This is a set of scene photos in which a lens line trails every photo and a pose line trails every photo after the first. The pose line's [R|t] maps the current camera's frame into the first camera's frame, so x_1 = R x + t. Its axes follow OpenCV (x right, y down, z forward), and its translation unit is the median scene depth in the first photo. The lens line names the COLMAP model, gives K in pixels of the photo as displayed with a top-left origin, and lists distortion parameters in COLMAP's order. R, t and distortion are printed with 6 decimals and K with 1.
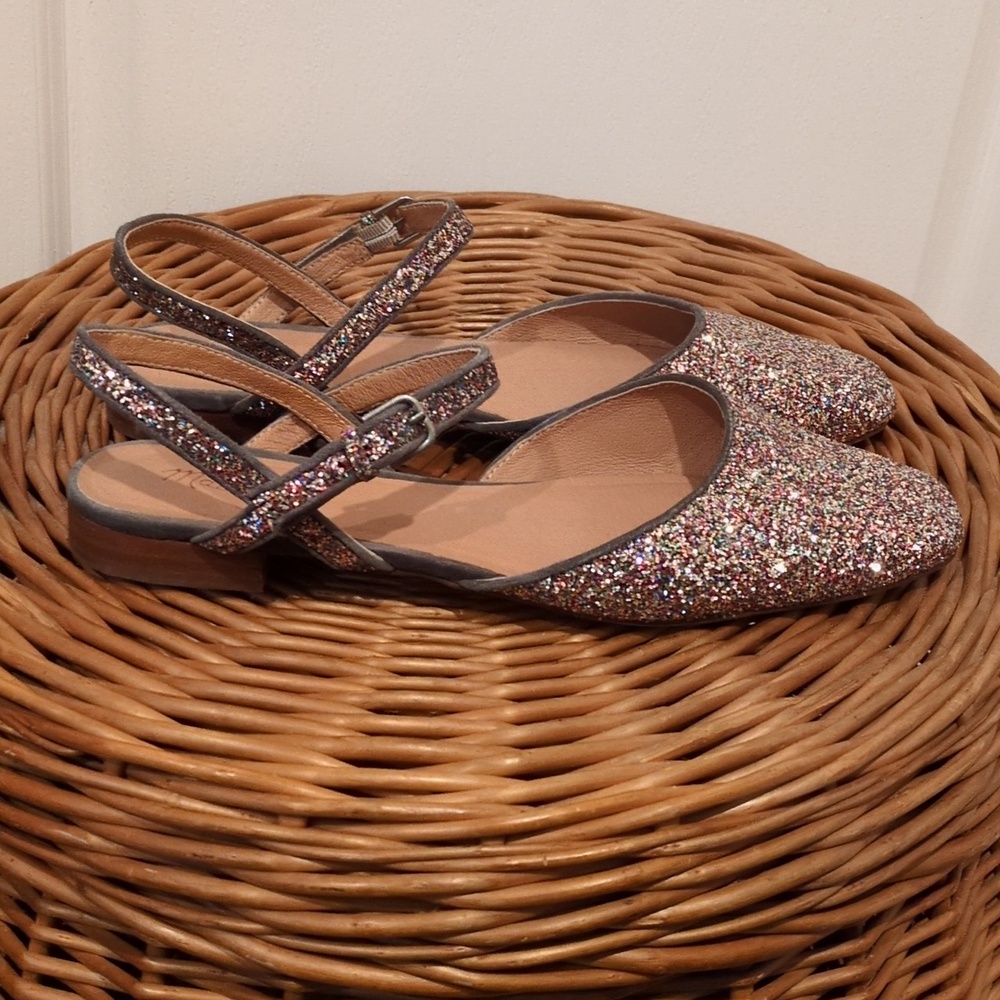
lens RADIAL K [[1744.7, 0, 500.0], [0, 1744.7, 500.0], [0, 0, 1]] dist [0.046042, -0.011092]
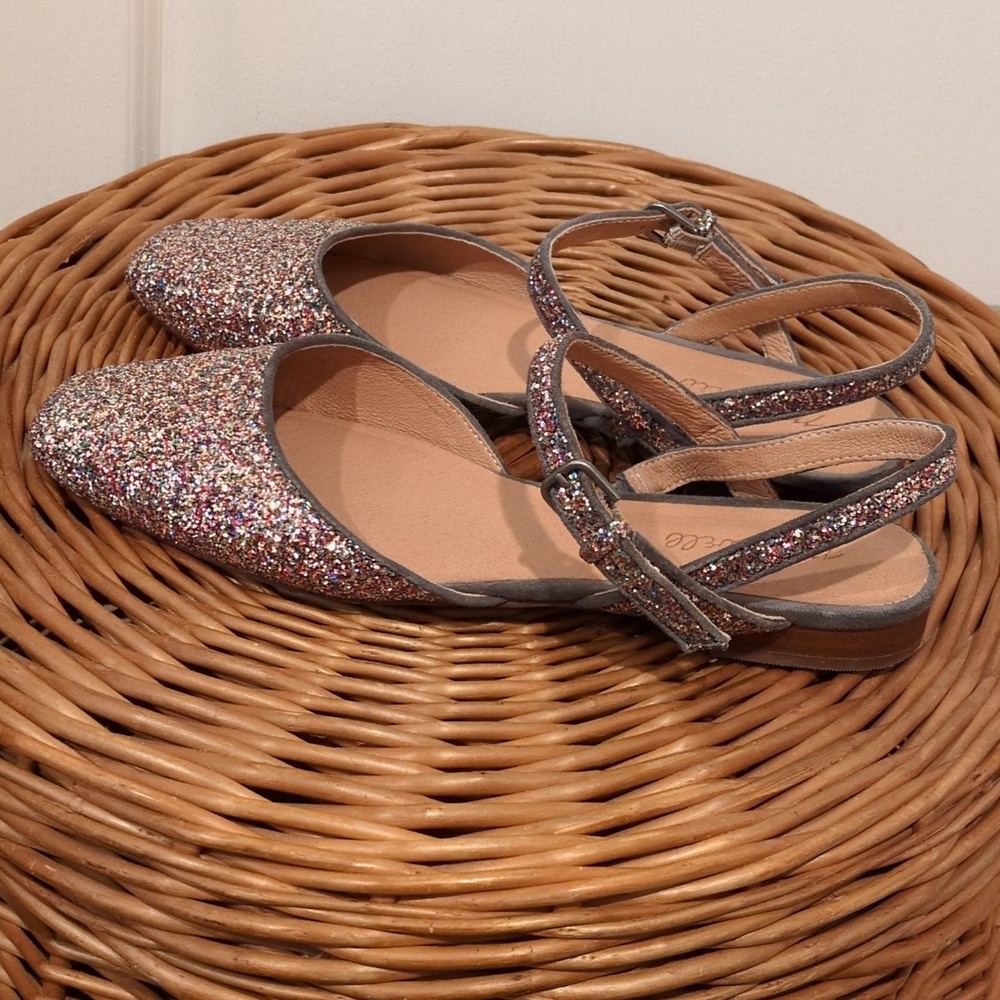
lens RADIAL K [[1744.7, 0, 500.0], [0, 1744.7, 500.0], [0, 0, 1]] dist [0.046042, -0.011092]
pose [[0.985453, 0.127950, -0.111849, 0.125245], [-0.116604, 0.987853, 0.102712, -0.116230], [0.123632, -0.088175, 0.988403, 0.061043]]
